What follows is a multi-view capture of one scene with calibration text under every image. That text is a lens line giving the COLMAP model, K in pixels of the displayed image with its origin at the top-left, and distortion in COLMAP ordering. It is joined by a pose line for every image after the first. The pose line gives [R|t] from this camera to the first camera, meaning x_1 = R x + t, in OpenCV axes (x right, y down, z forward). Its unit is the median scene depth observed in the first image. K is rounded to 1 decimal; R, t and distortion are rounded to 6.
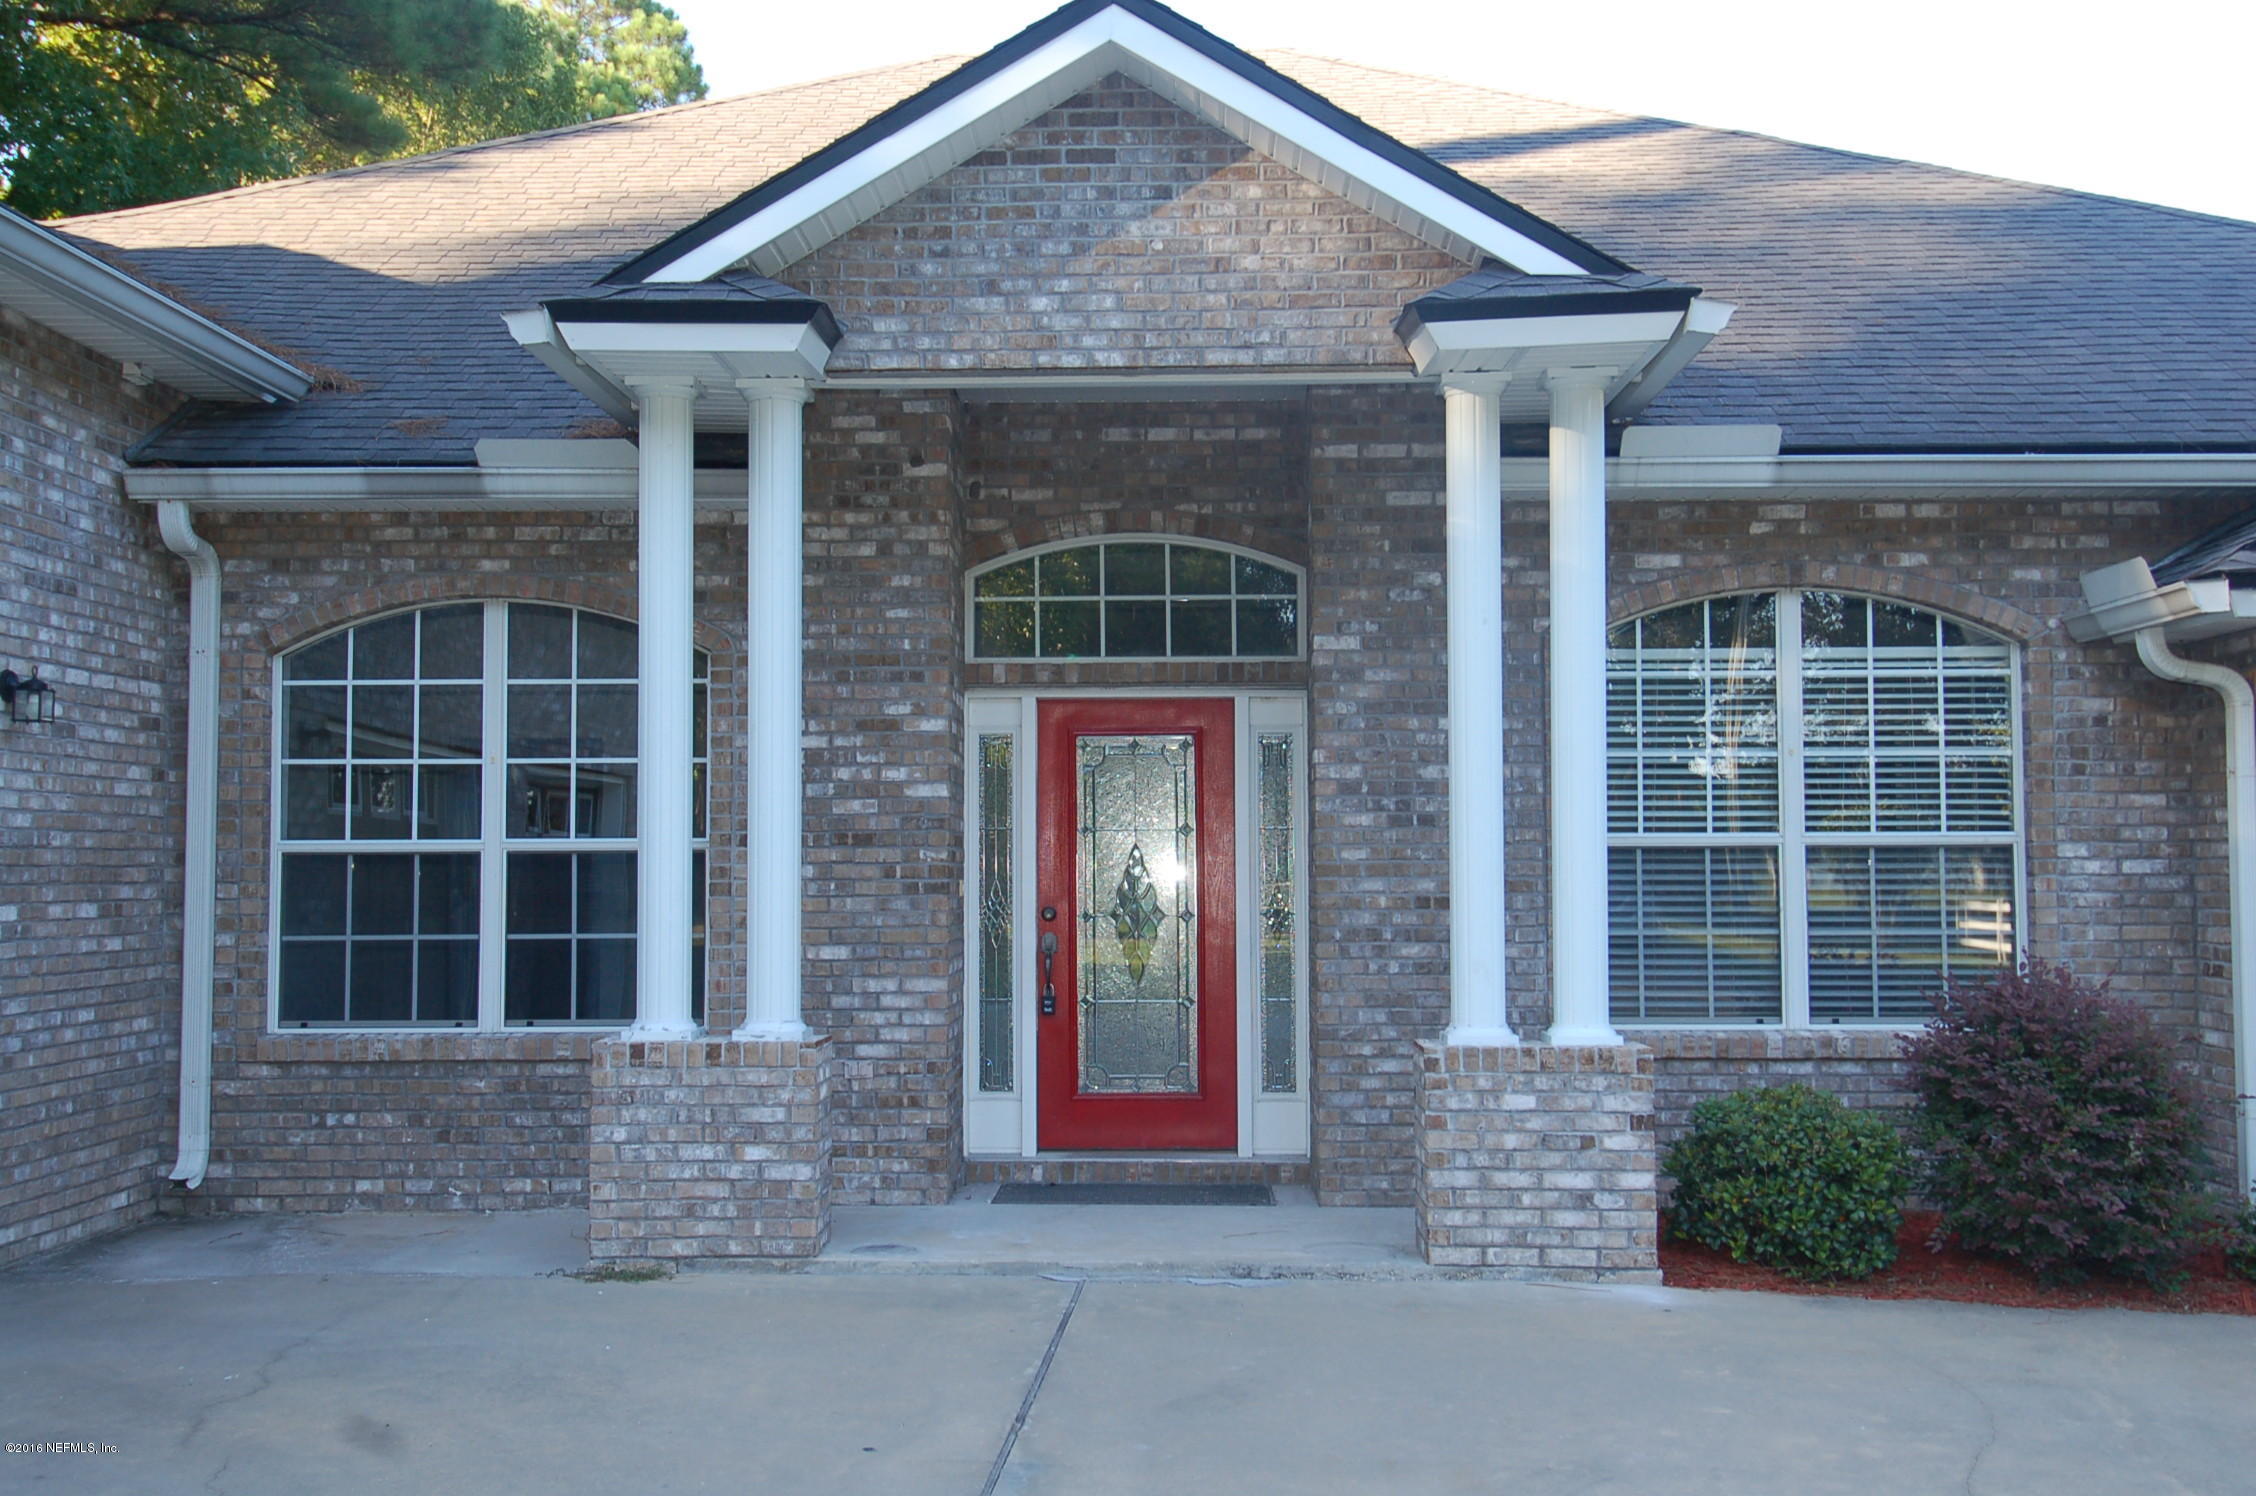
lens RADIAL K [[2270.6, 0, 1133.0], [0, 2270.6, 764.4], [0, 0, 1]] dist [0.046200, 0.000000]
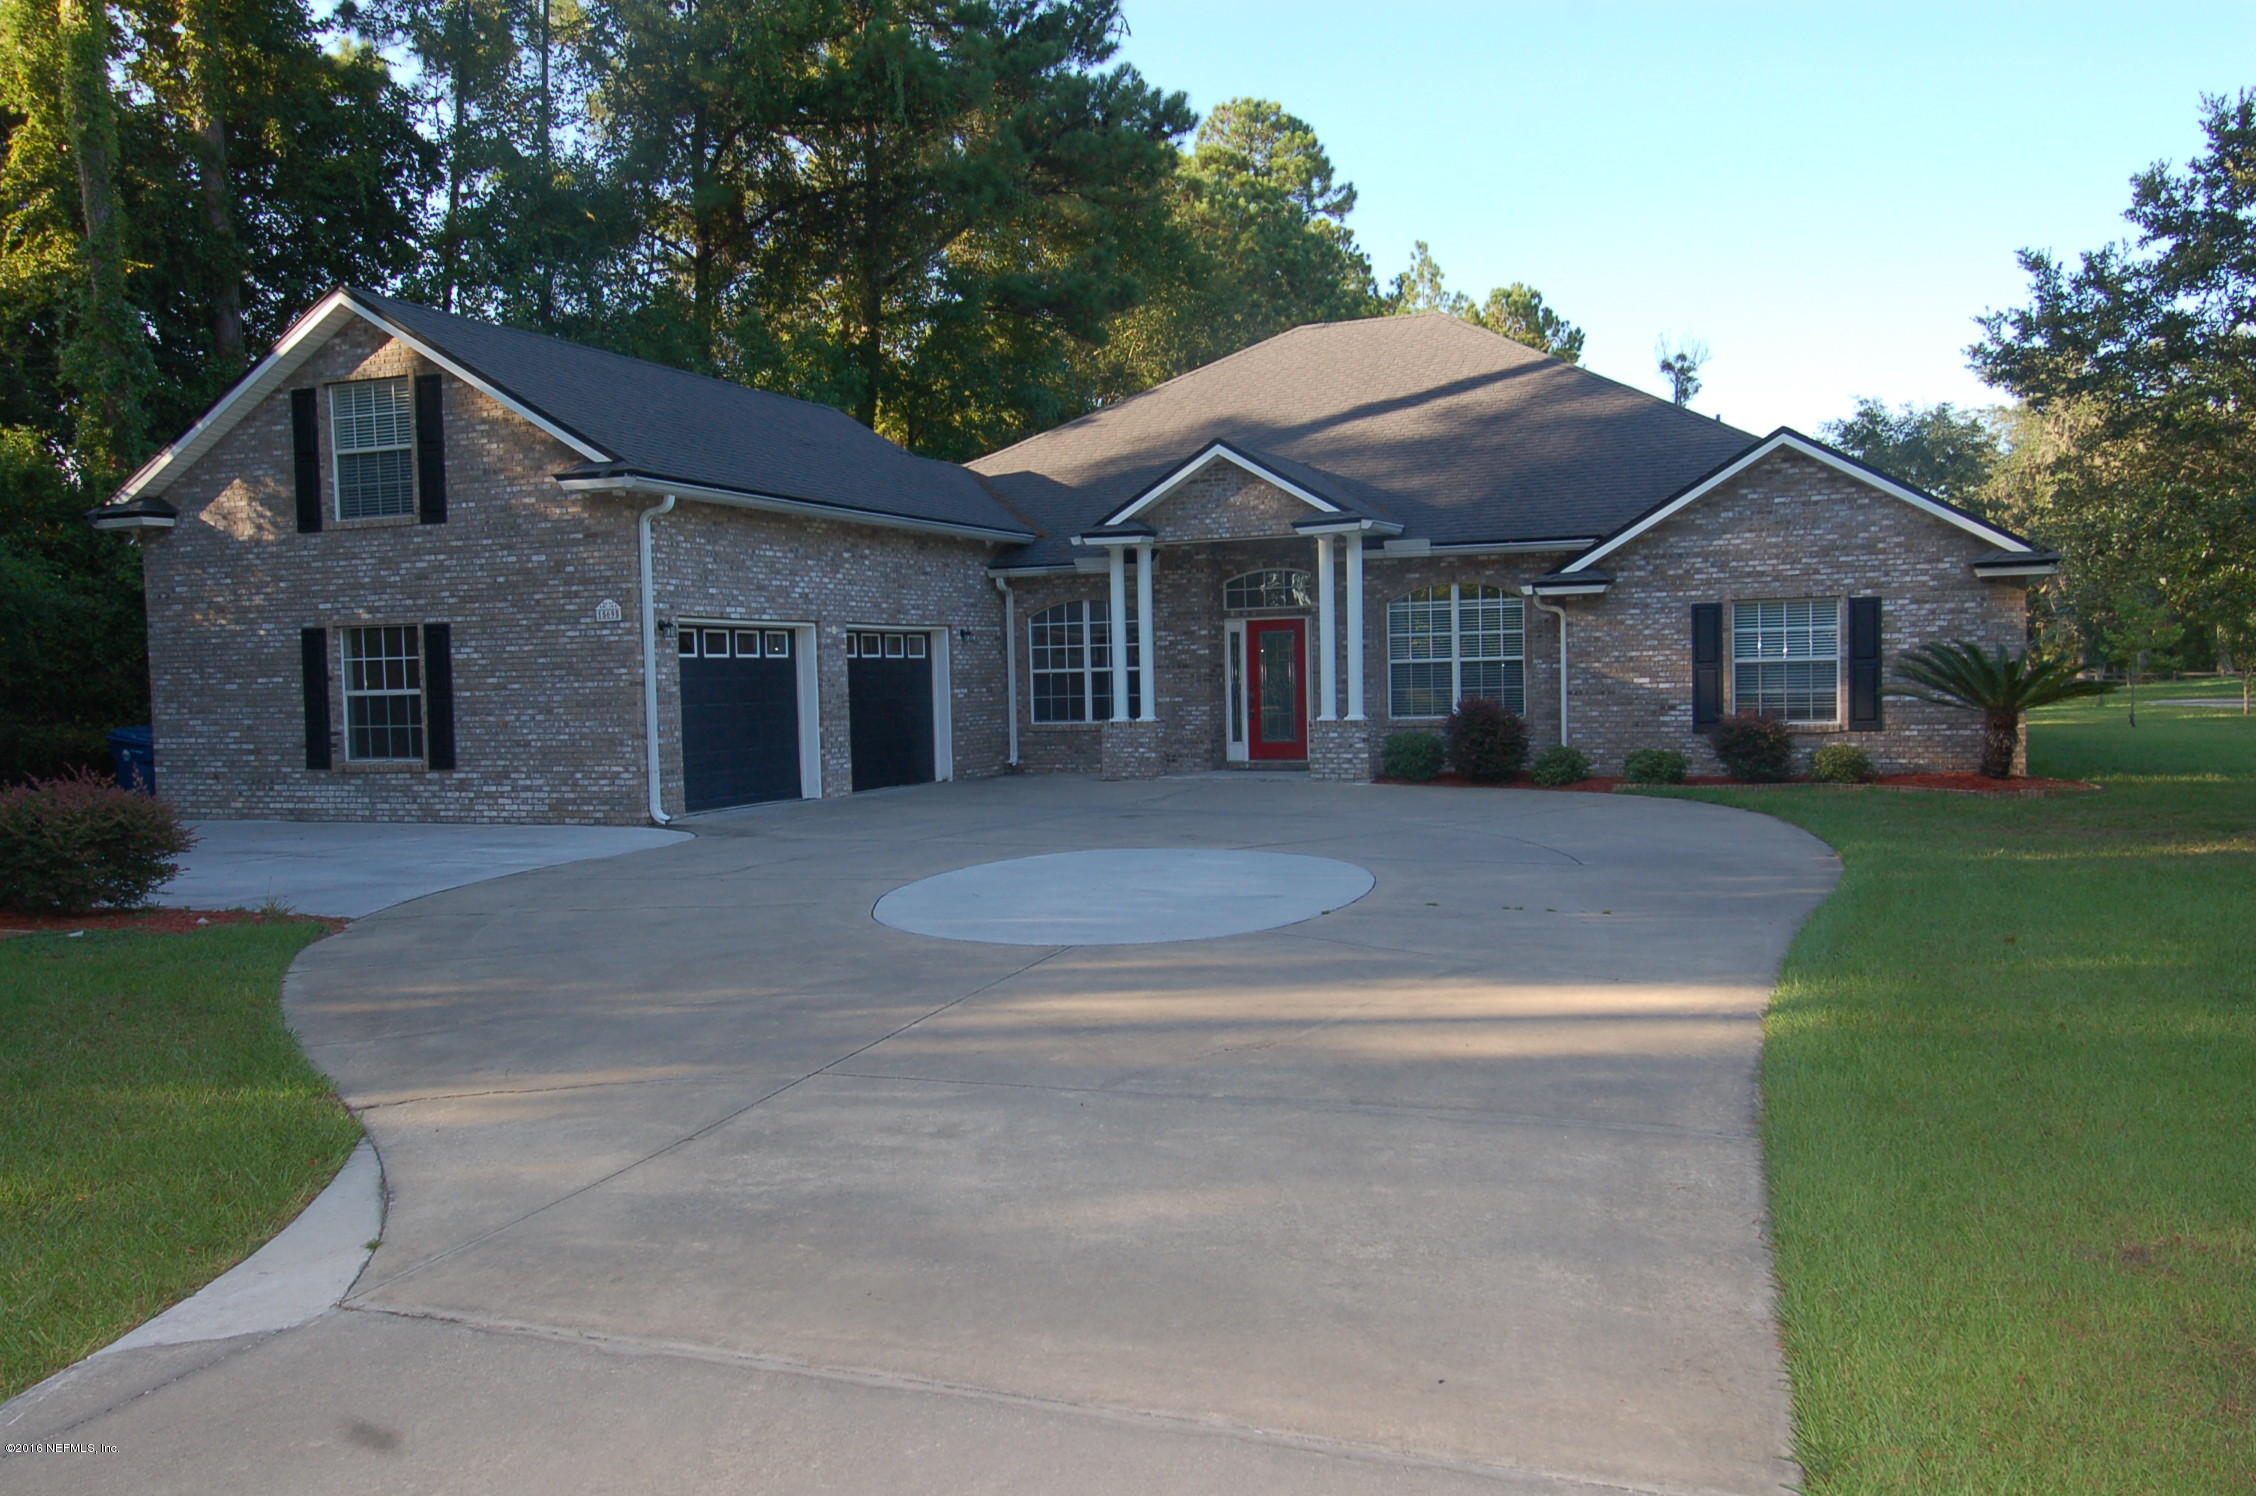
lens RADIAL K [[1758.2, 0, 1125.0], [0, 1758.2, 761.5], [0, 0, 1]] dist [0.031903, 0.000282]
pose [[0.935266, -0.002631, -0.353935, 0.741262], [0.039069, 0.994629, 0.095845, -0.082743], [0.351782, -0.103468, 0.930346, -1.531584]]
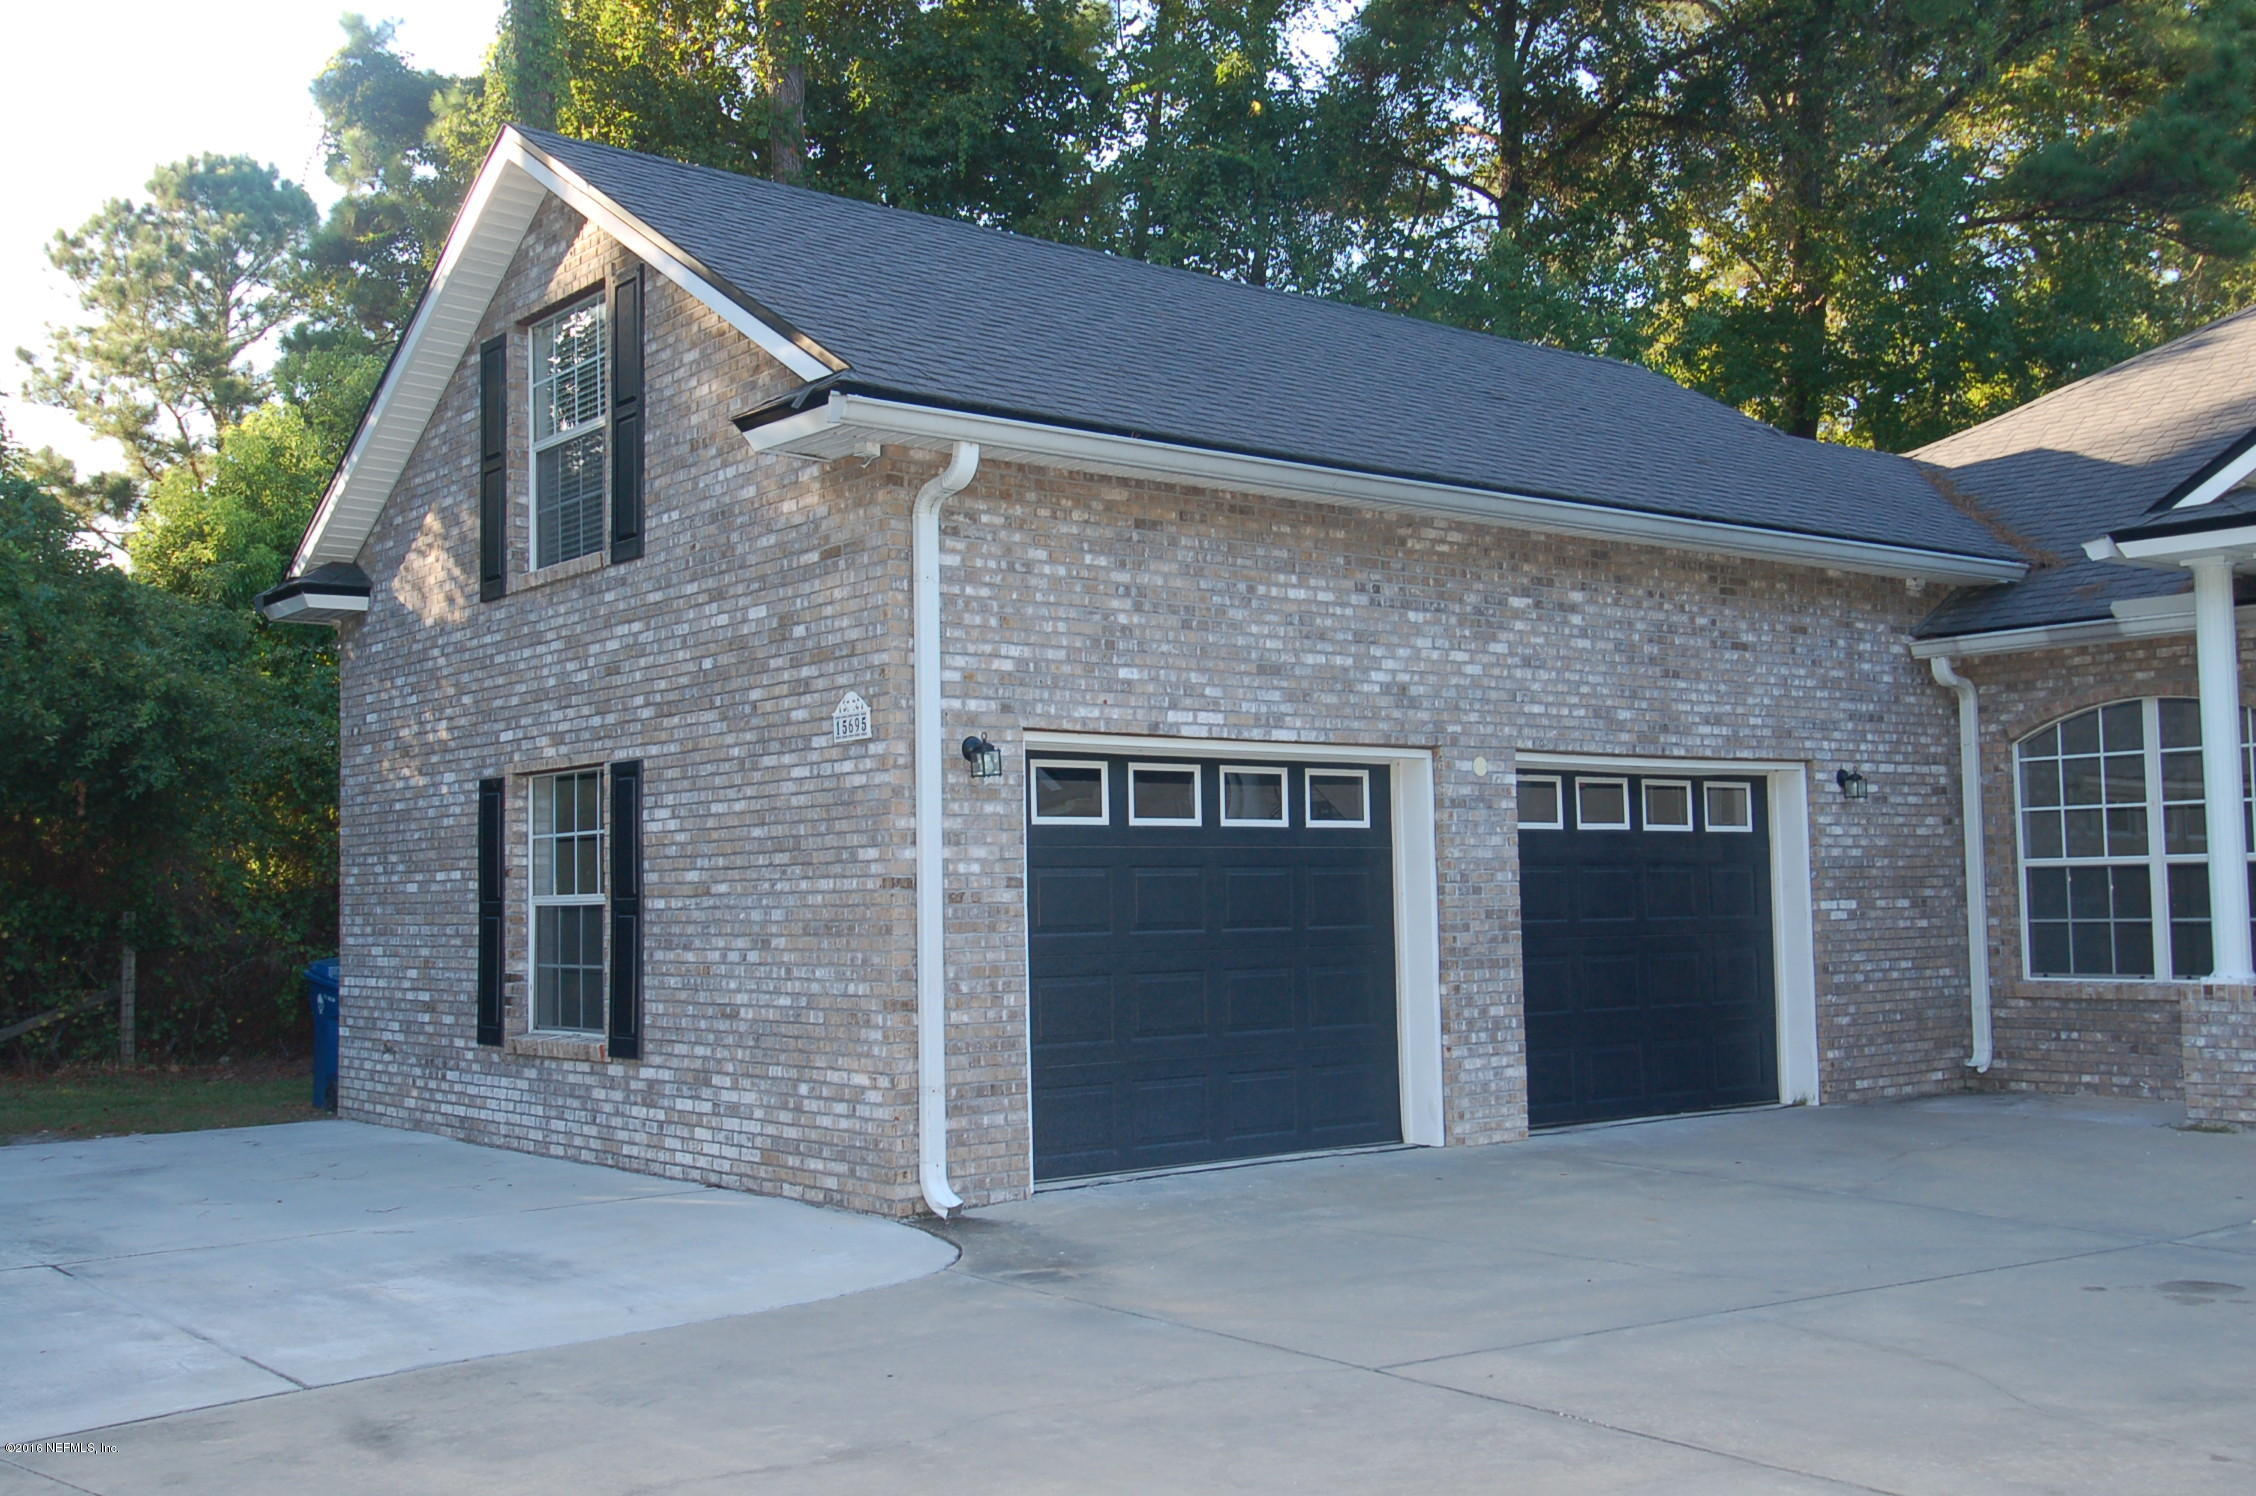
lens RADIAL K [[2270.6, 0, 1108.5], [0, 2270.6, 750.1], [0, 0, 1]] dist [0.046200, 0.000000]
pose [[0.644443, -0.060479, -0.762257, 0.444251], [0.054293, 0.997970, -0.033280, -0.024576], [0.762723, -0.019938, 0.646418, -0.524672]]
